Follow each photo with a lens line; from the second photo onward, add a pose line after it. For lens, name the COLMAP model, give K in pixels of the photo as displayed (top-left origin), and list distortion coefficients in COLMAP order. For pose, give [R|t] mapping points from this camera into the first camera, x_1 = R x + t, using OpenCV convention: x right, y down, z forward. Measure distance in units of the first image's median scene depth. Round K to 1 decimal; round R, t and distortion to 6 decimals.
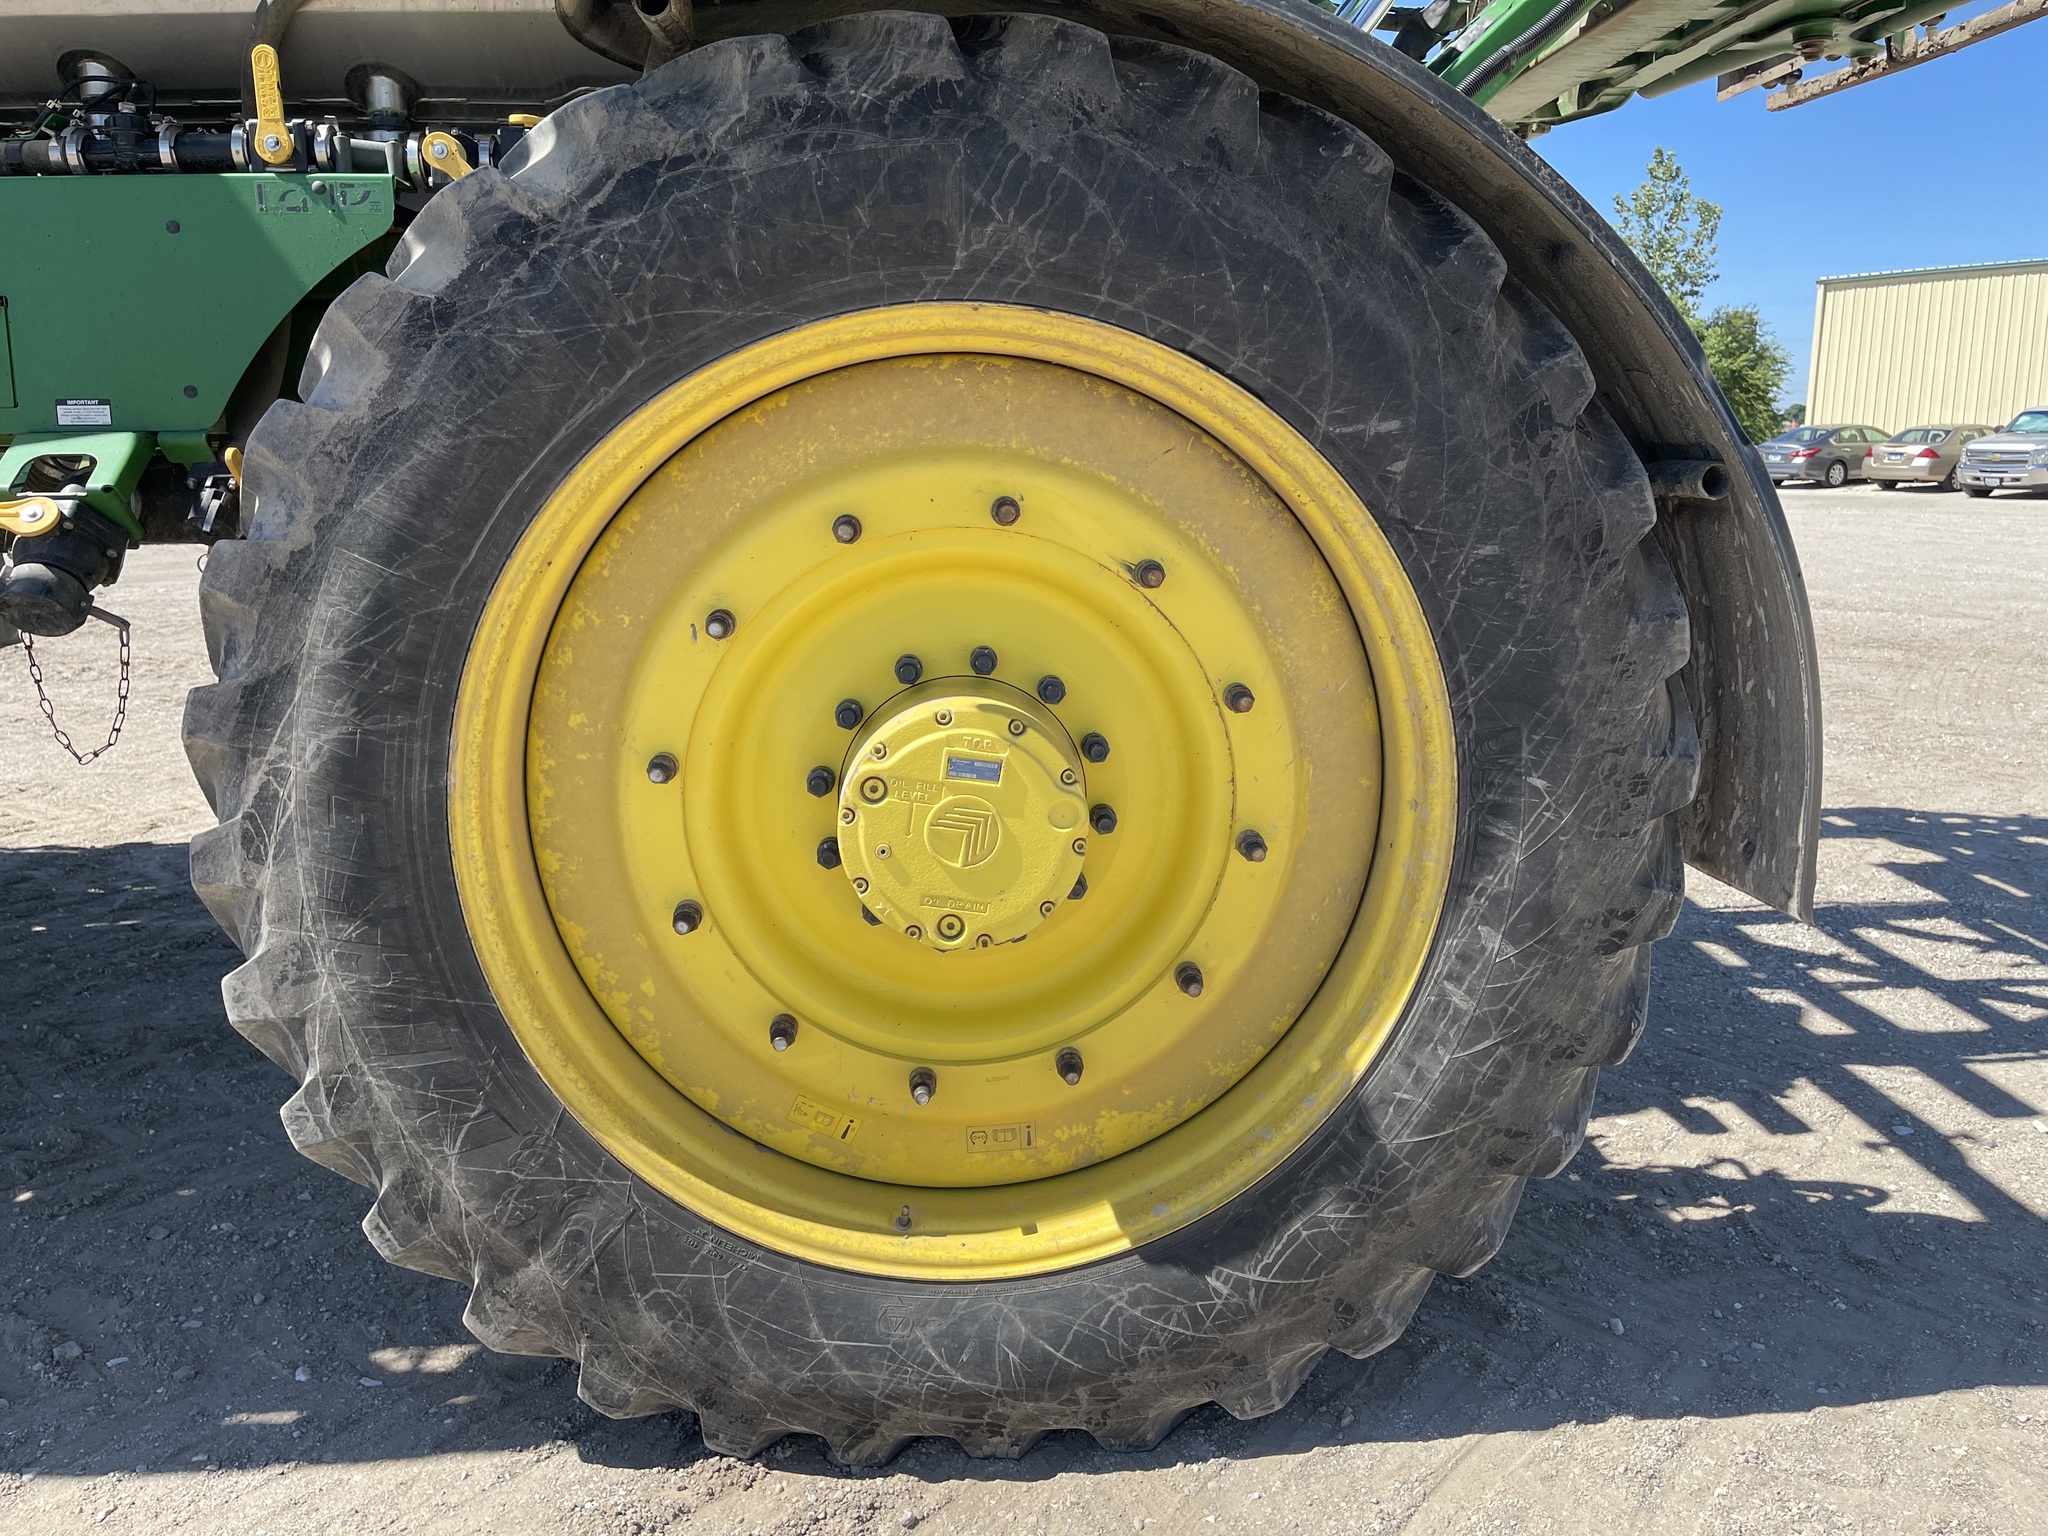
lens RADIAL K [[1559.6, 0, 1017.3], [0, 1559.6, 774.6], [0, 0, 1]] dist [0.028284, -0.021867]
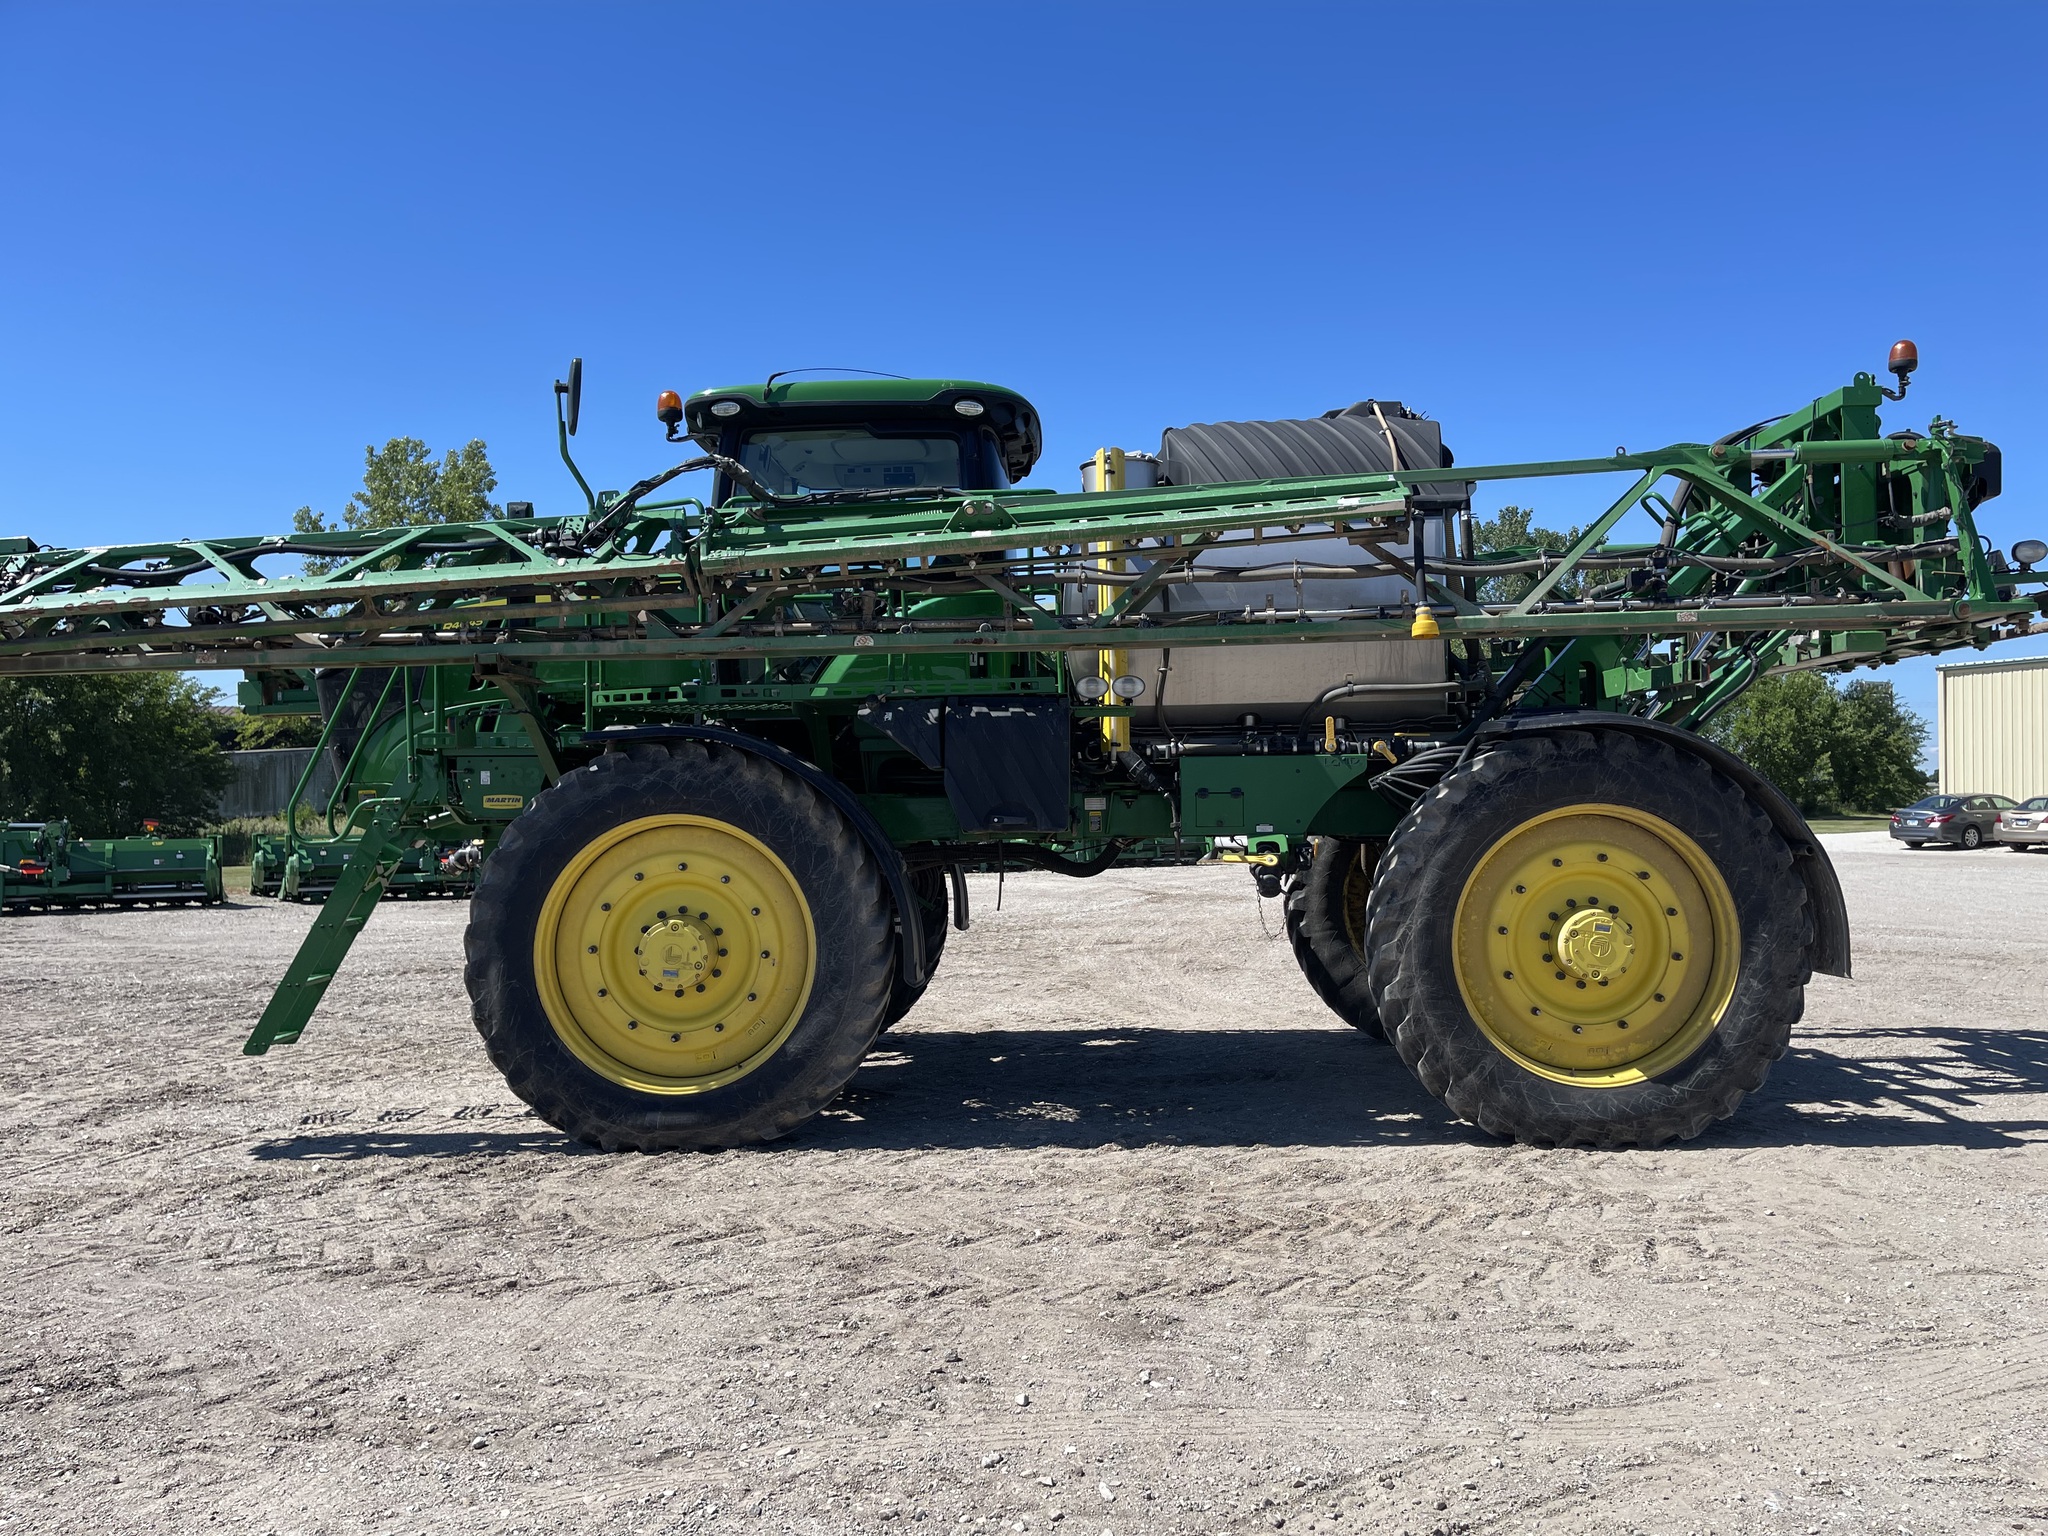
lens RADIAL K [[1559.6, 0, 1026.2], [0, 1559.6, 805.3], [0, 0, 1]] dist [0.028284, -0.021867]
pose [[0.996787, -0.002598, -0.080053, -0.976819], [-0.014032, 0.978351, -0.206478, 0.443679], [0.078856, 0.206938, 0.975171, -2.468532]]
